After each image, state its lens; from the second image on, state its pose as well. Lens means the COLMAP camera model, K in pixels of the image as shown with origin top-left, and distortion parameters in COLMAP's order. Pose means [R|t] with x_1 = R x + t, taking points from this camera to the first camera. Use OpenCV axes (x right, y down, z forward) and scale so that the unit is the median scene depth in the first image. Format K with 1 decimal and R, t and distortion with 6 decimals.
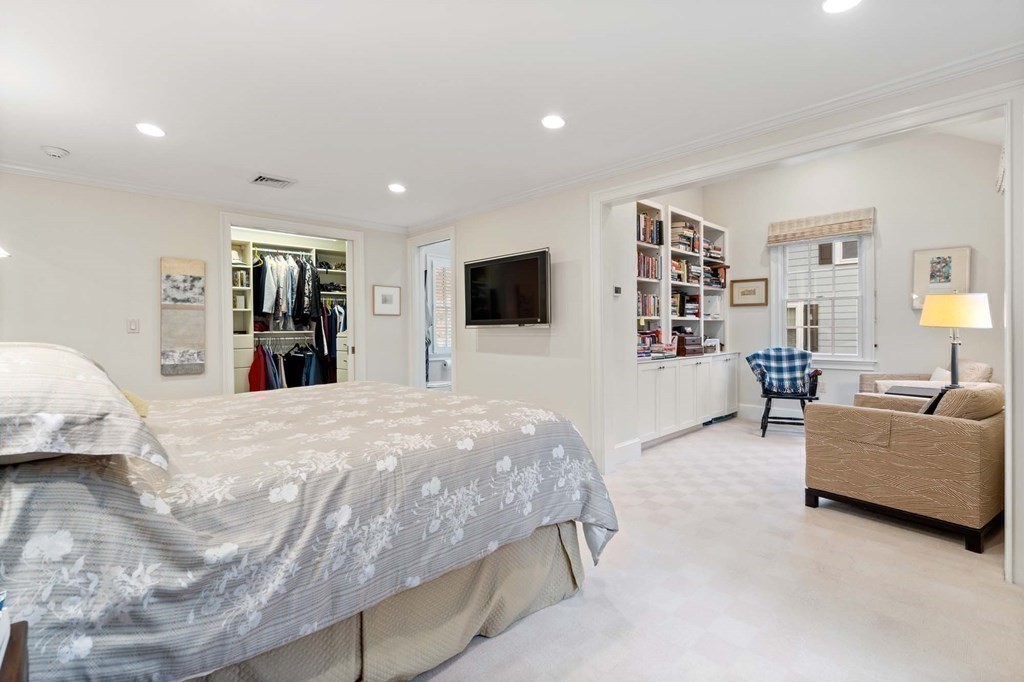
lens RADIAL K [[470.8, 0, 513.1], [0, 470.8, 335.3], [0, 0, 1]] dist [0.003822, 0.000457]
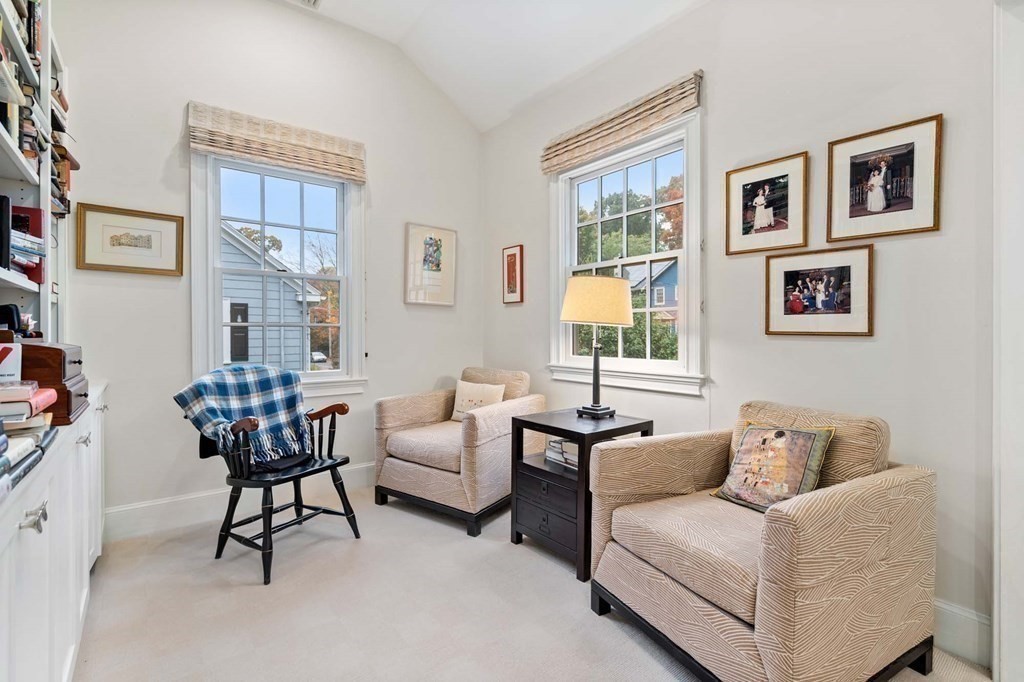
lens RADIAL K [[470.8, 0, 514.5], [0, 470.8, 335.9], [0, 0, 1]] dist [0.003822, 0.000457]
pose [[0.119375, 0.001918, 0.992847, 0.131569], [0.009634, 0.999949, -0.003090, -0.000337], [-0.992803, 0.009934, 0.119350, 0.684189]]
